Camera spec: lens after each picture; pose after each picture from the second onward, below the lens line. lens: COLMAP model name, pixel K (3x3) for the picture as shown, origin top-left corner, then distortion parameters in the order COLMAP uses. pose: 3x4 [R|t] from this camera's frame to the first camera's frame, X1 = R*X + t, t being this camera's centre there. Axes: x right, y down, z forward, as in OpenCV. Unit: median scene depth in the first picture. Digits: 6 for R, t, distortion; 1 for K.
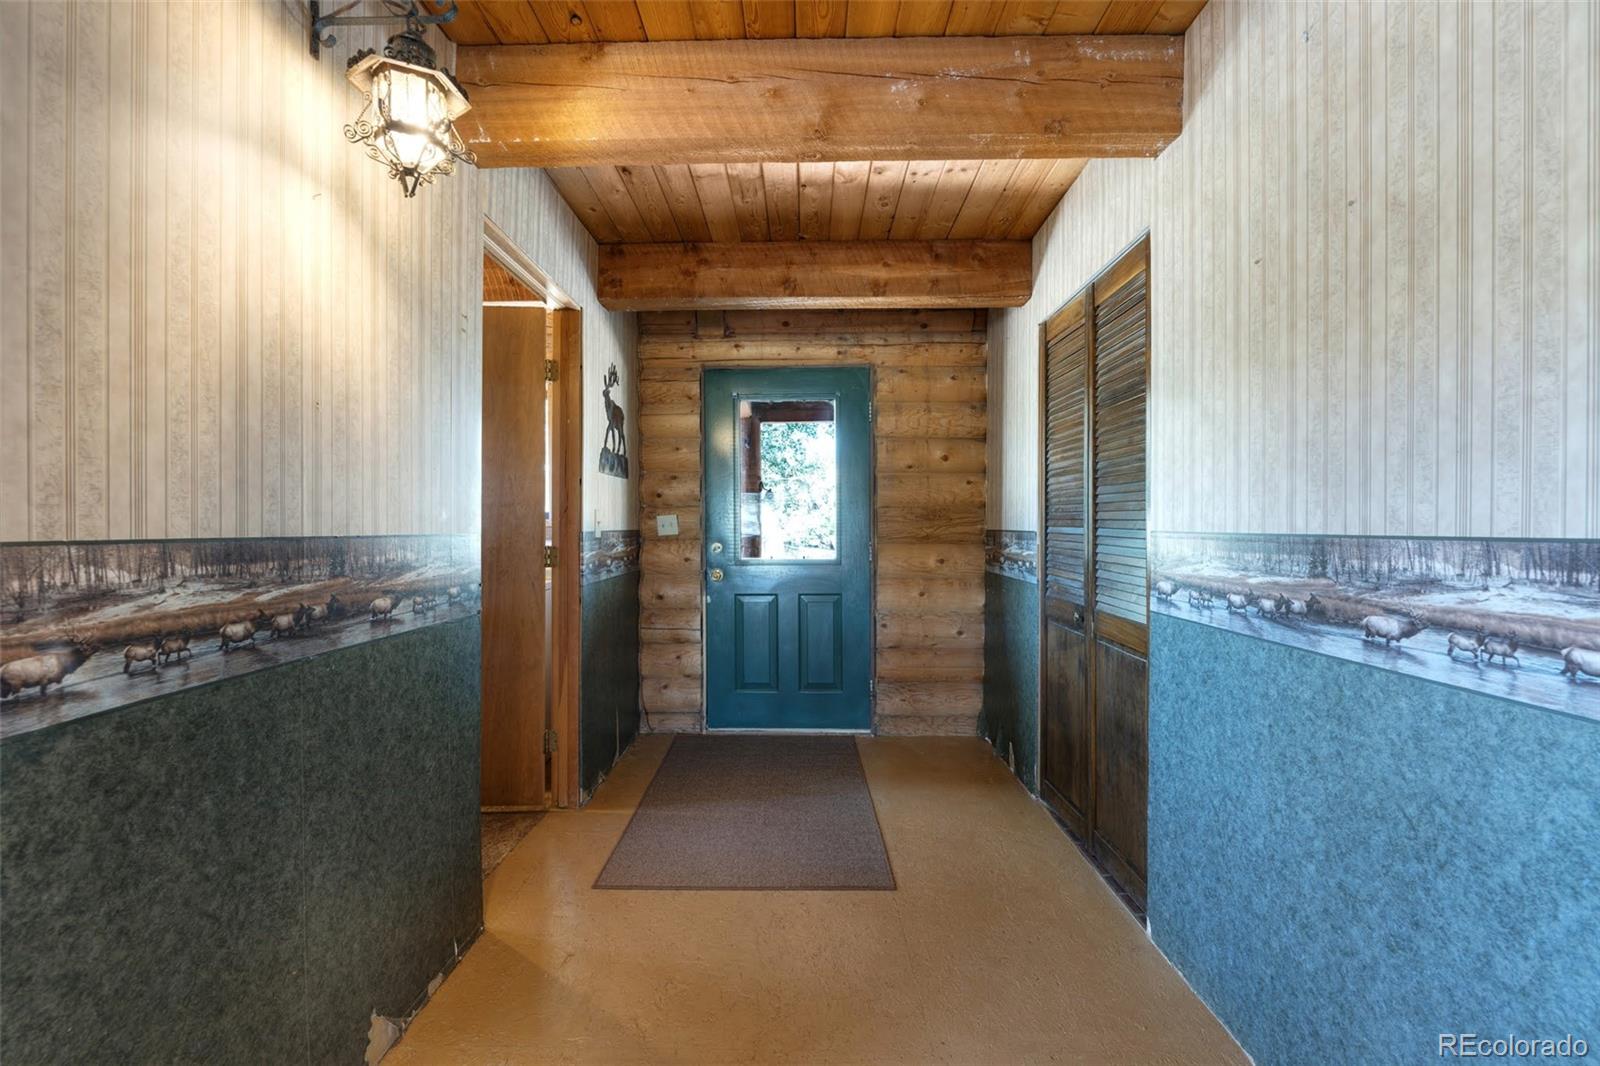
lens RADIAL K [[703.1, 0, 800.0], [0, 703.1, 530.8], [0, 0, 1]] dist [-0.004870, -0.001703]
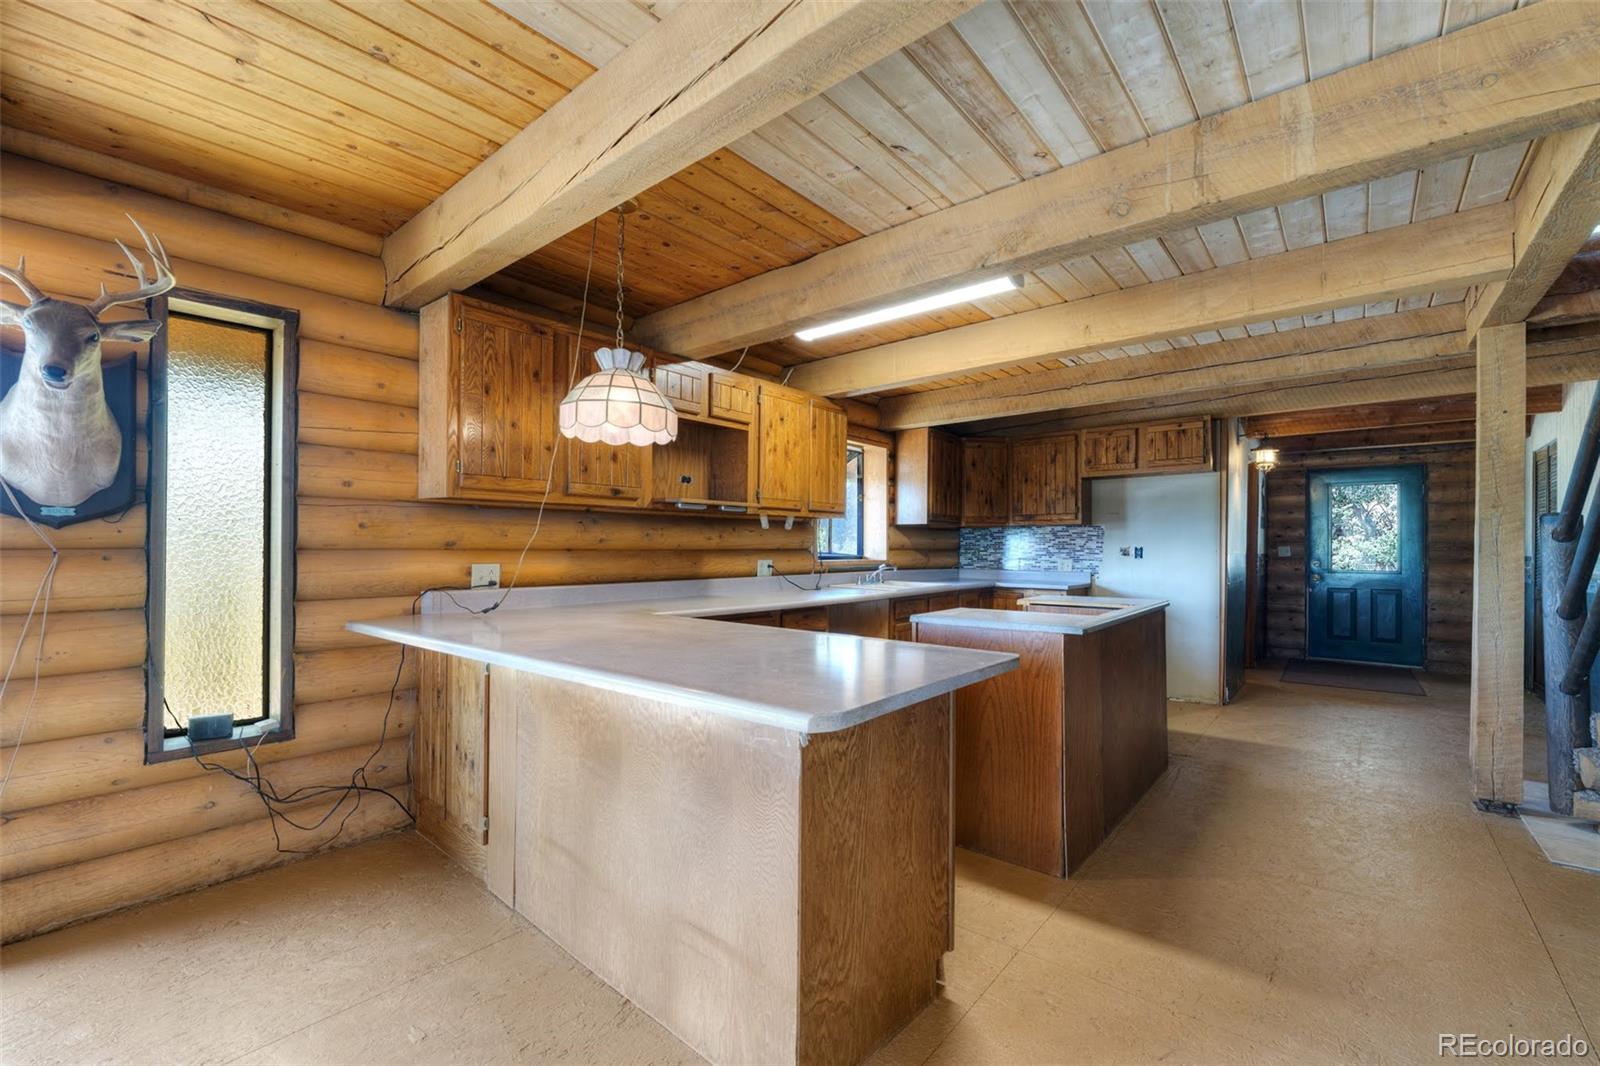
lens RADIAL K [[703.1, 0, 784.6], [0, 703.1, 550.3], [0, 0, 1]] dist [-0.004870, -0.001703]
pose [[0.782069, 0.008100, -0.623139, -0.061202], [-0.009174, 0.999957, 0.001484, -0.001526], [0.623124, 0.004556, 0.782110, -1.395920]]
